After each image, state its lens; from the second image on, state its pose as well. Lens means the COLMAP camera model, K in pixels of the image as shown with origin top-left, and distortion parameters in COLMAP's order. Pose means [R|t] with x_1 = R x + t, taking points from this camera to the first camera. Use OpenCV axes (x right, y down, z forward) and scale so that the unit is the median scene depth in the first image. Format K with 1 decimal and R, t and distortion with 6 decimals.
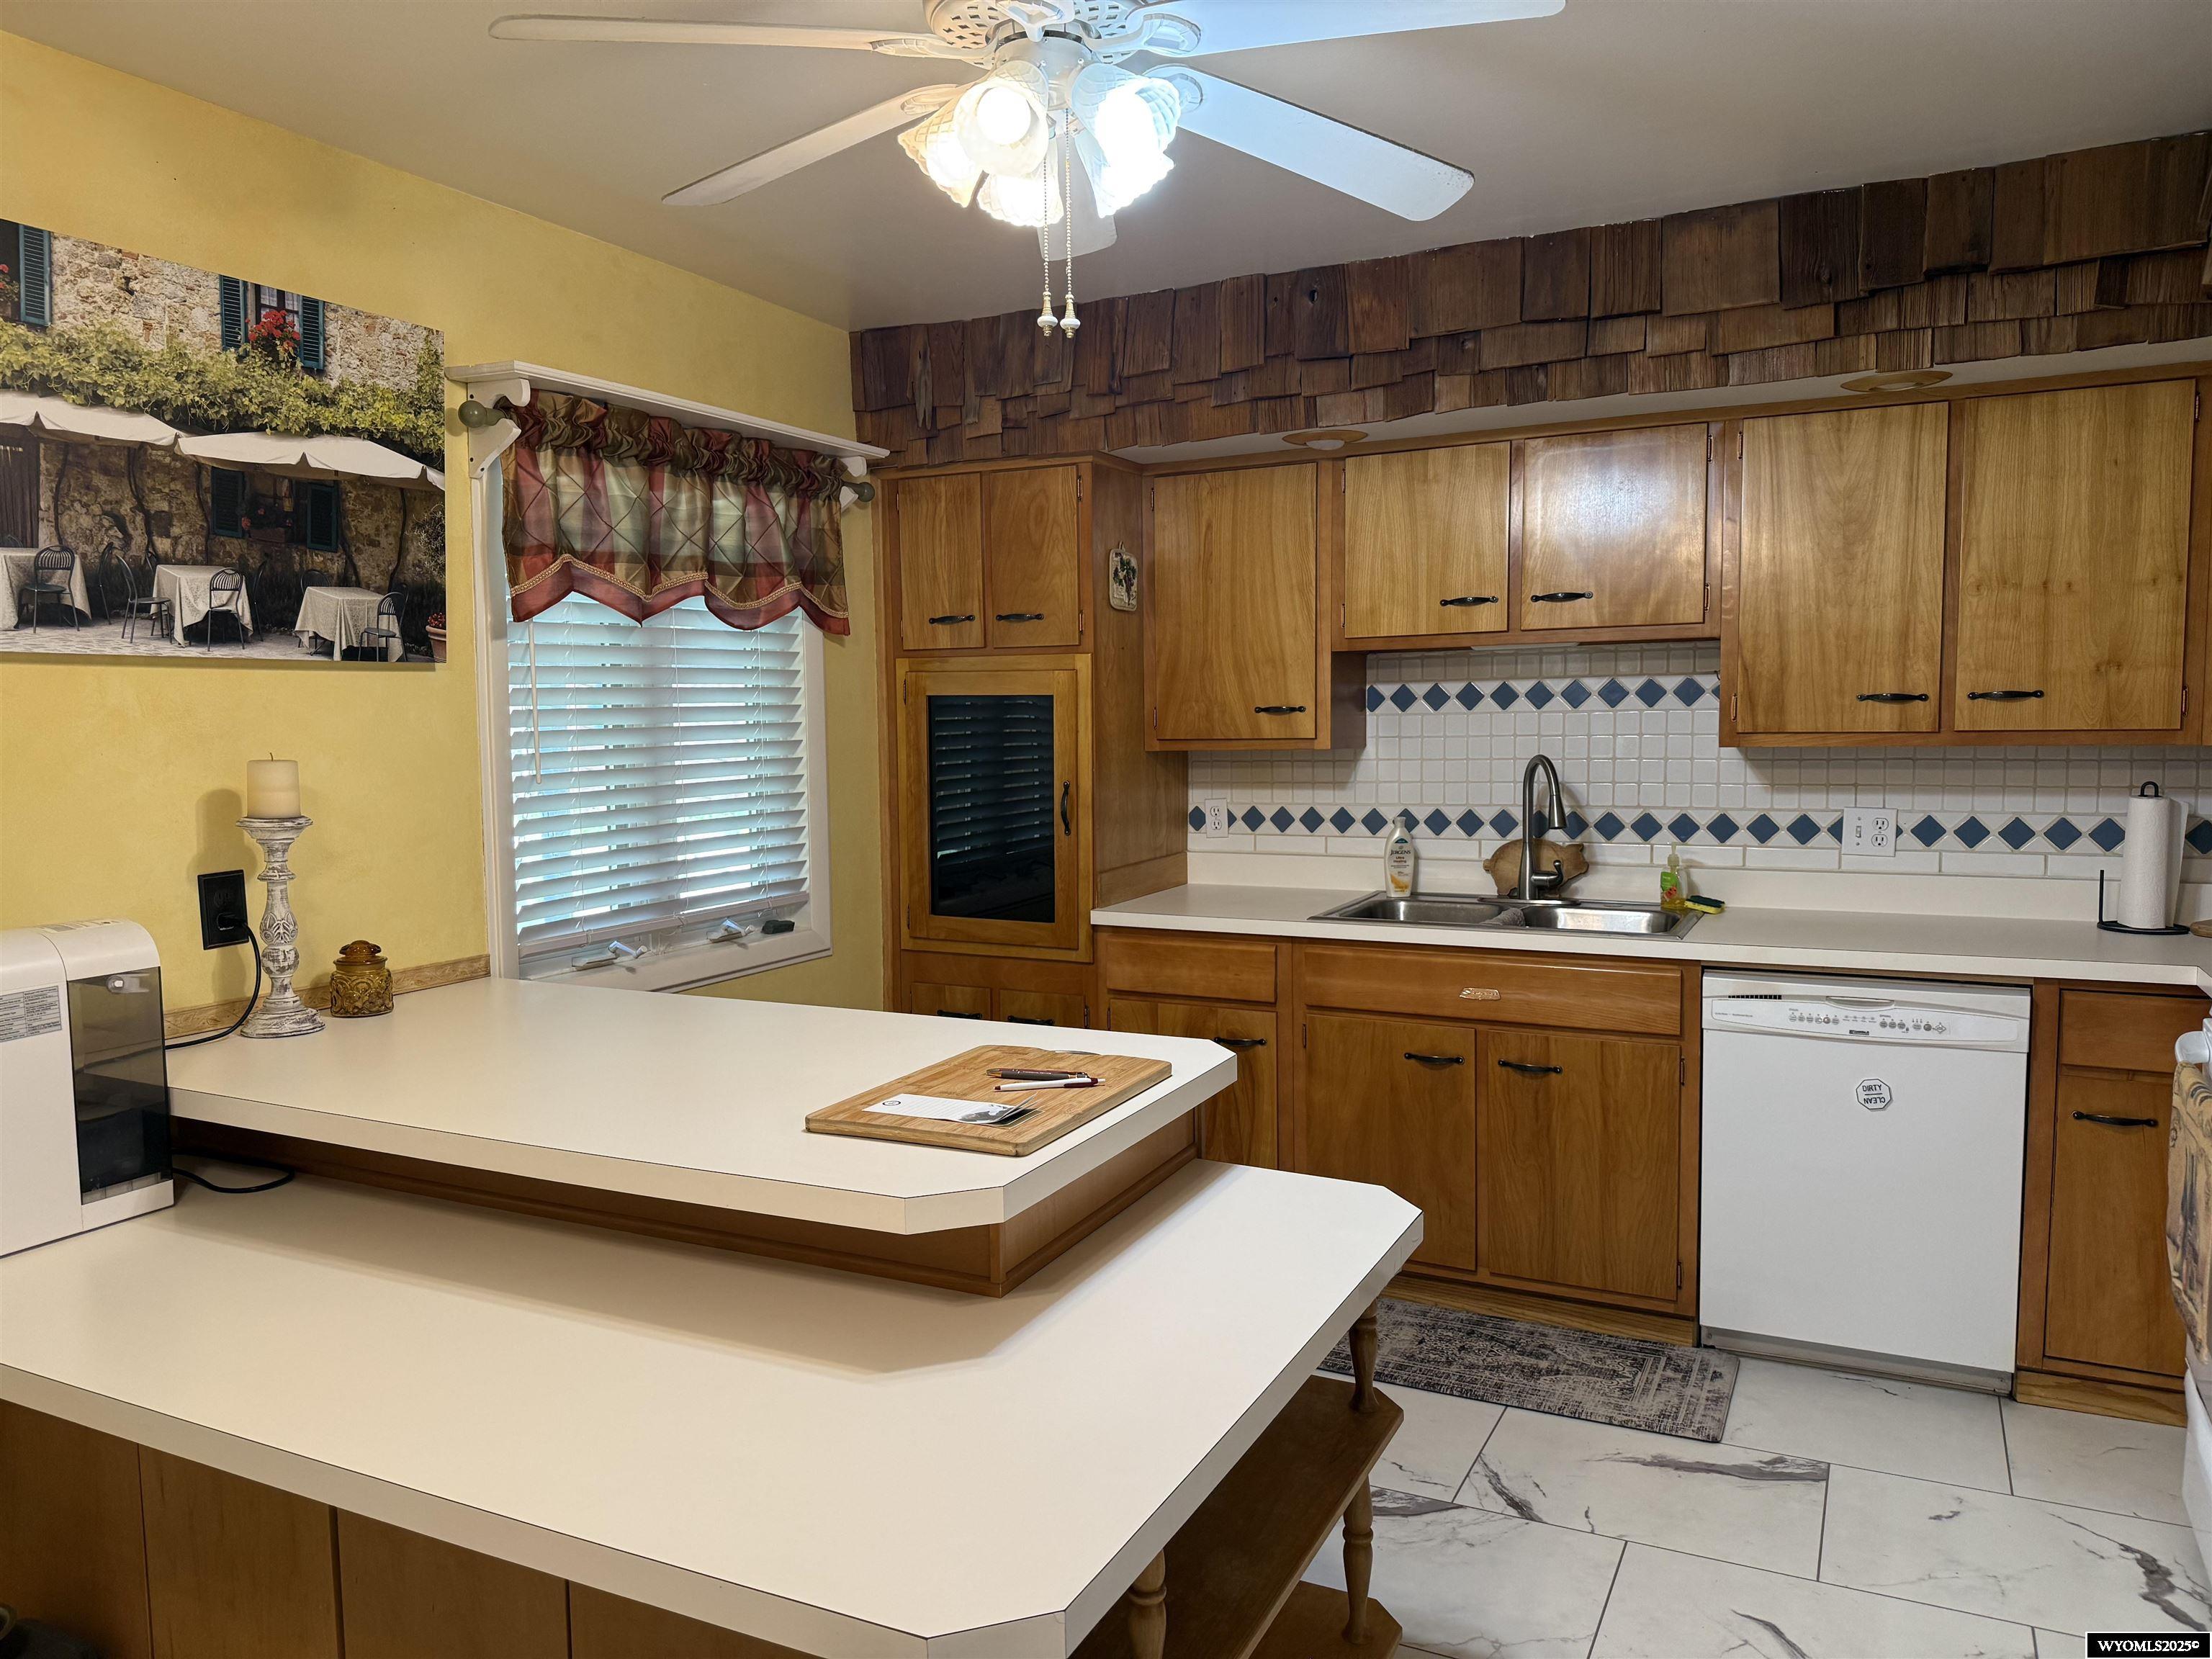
lens RADIAL K [[1556.2, 0, 1085.6], [0, 1556.2, 883.1], [0, 0, 1]] dist [0.081001, -0.114725]
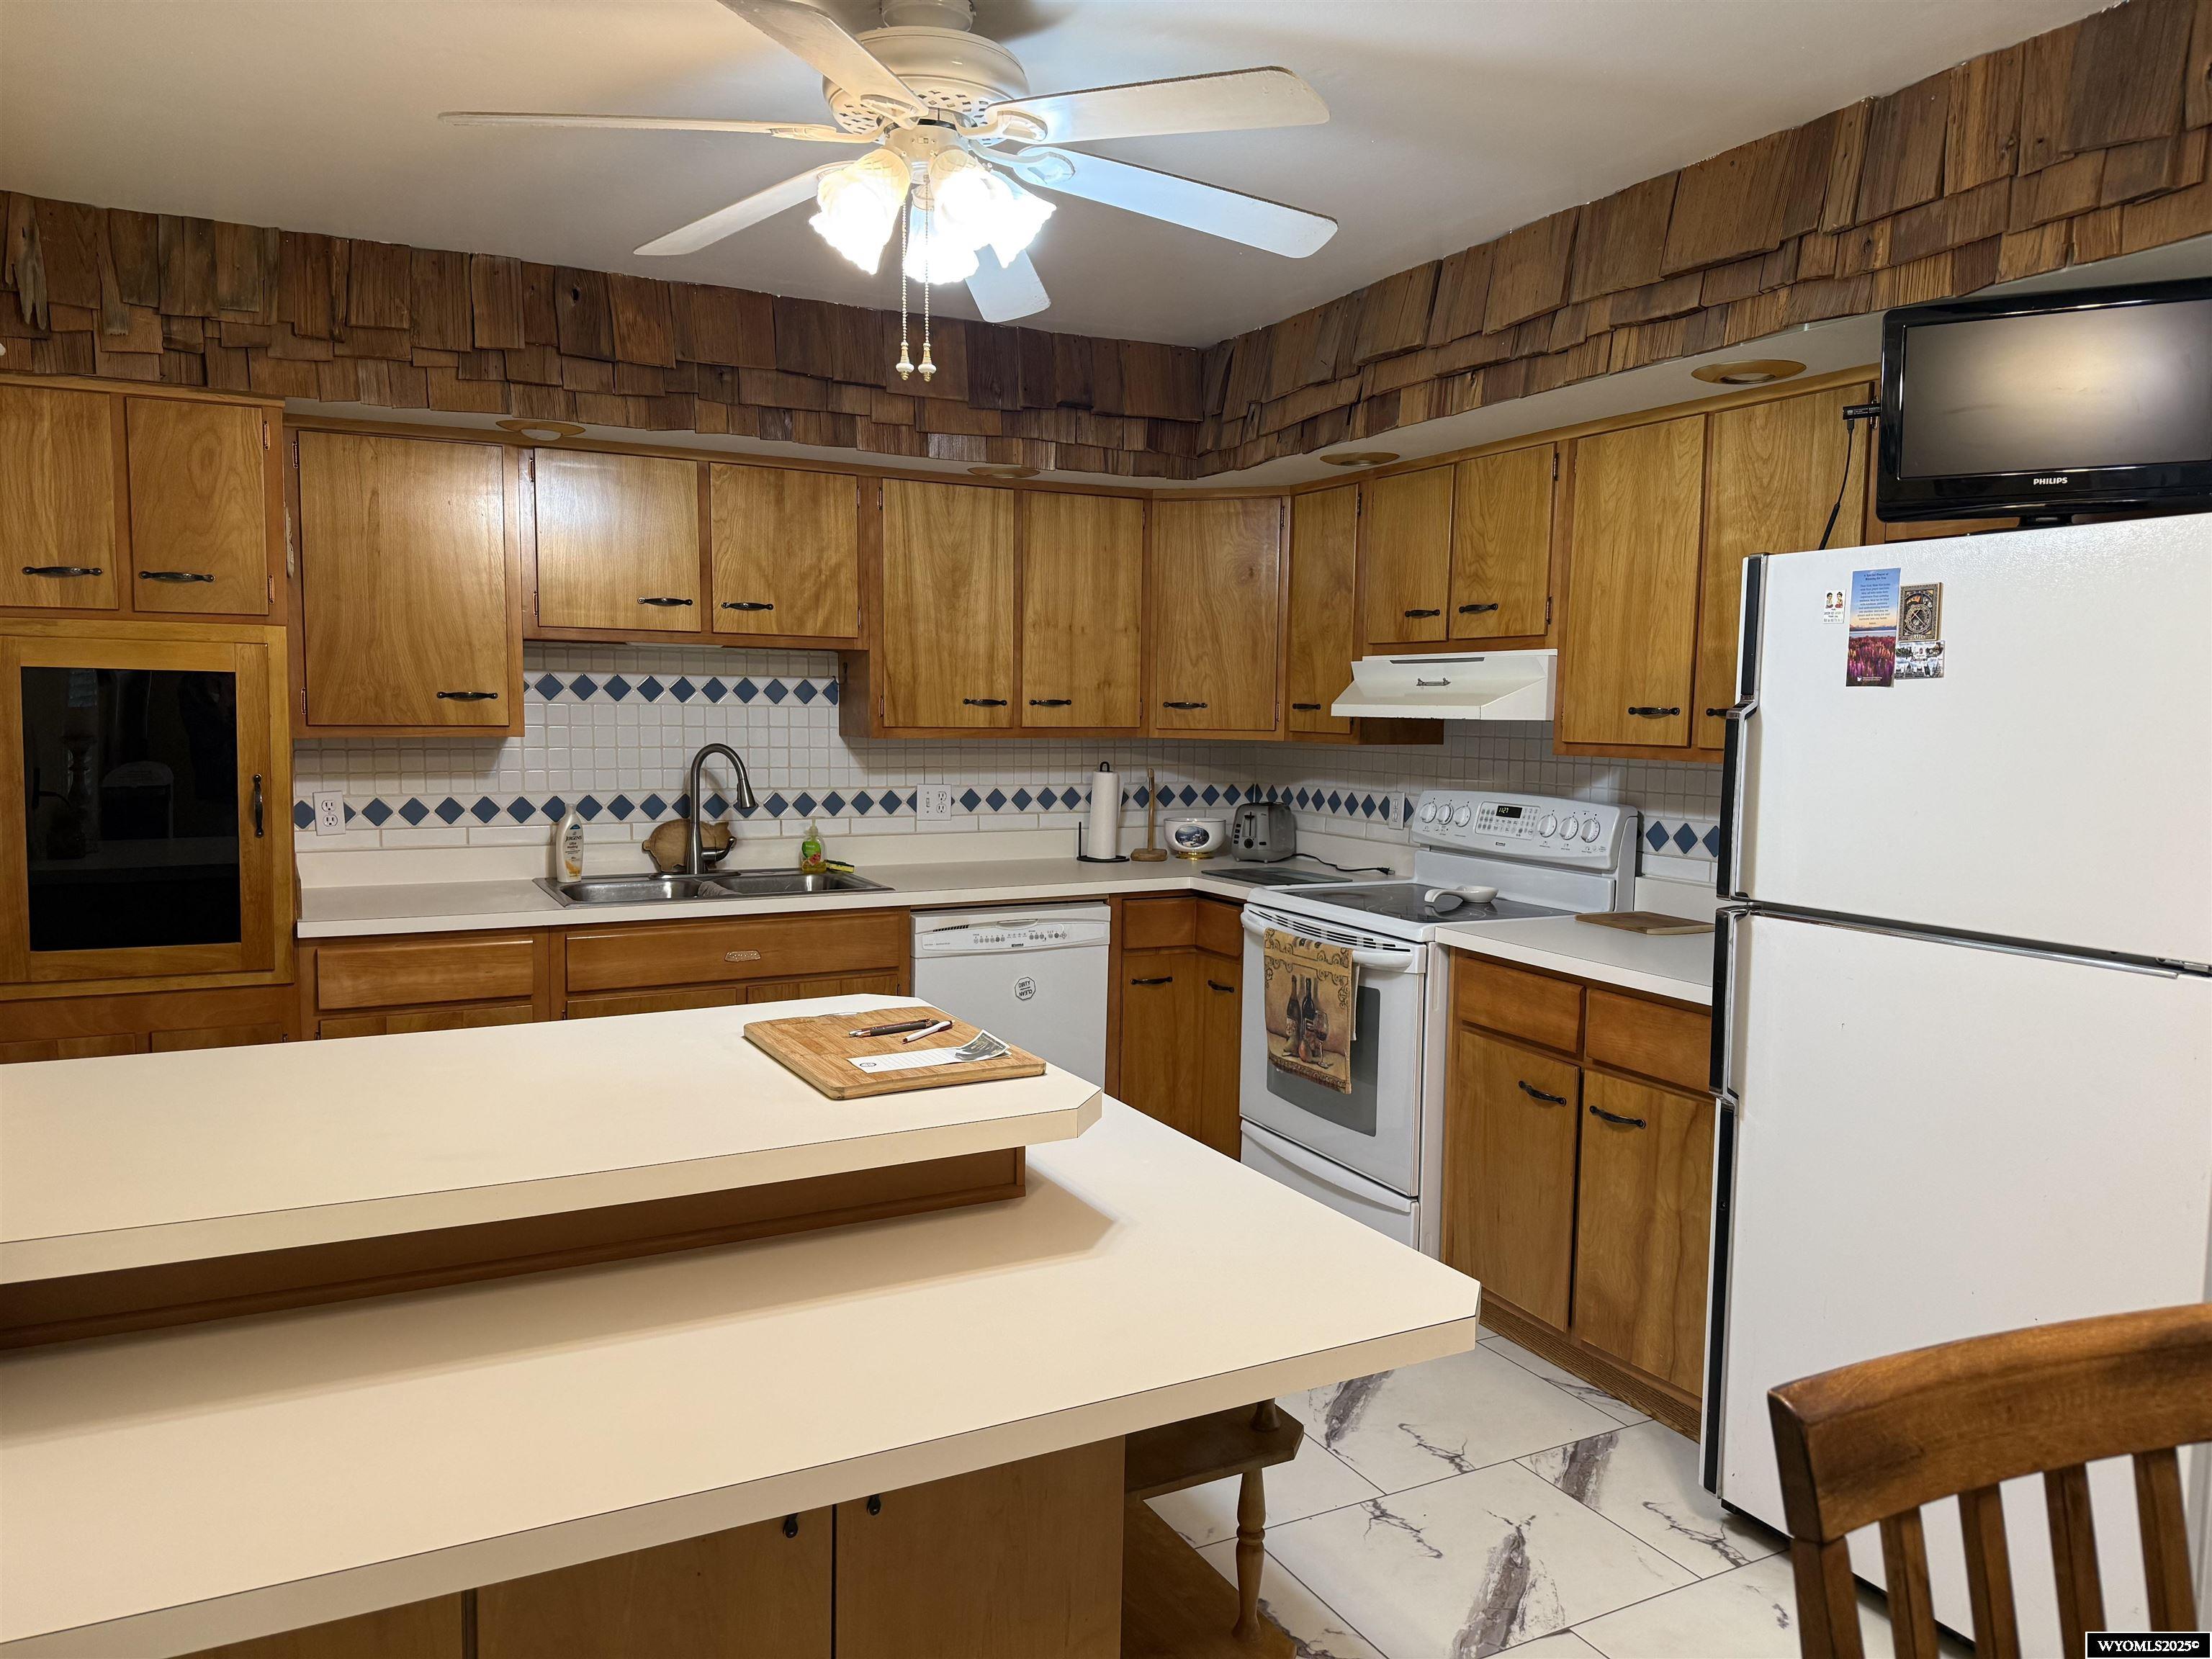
lens RADIAL K [[1556.2, 0, 1107.9], [0, 1556.2, 896.8], [0, 0, 1]] dist [0.081001, -0.114725]
pose [[0.570205, -0.082578, 0.817341, -0.505309], [0.070001, 0.996200, 0.051814, -0.011277], [-0.818514, 0.027670, 0.573819, 0.132017]]
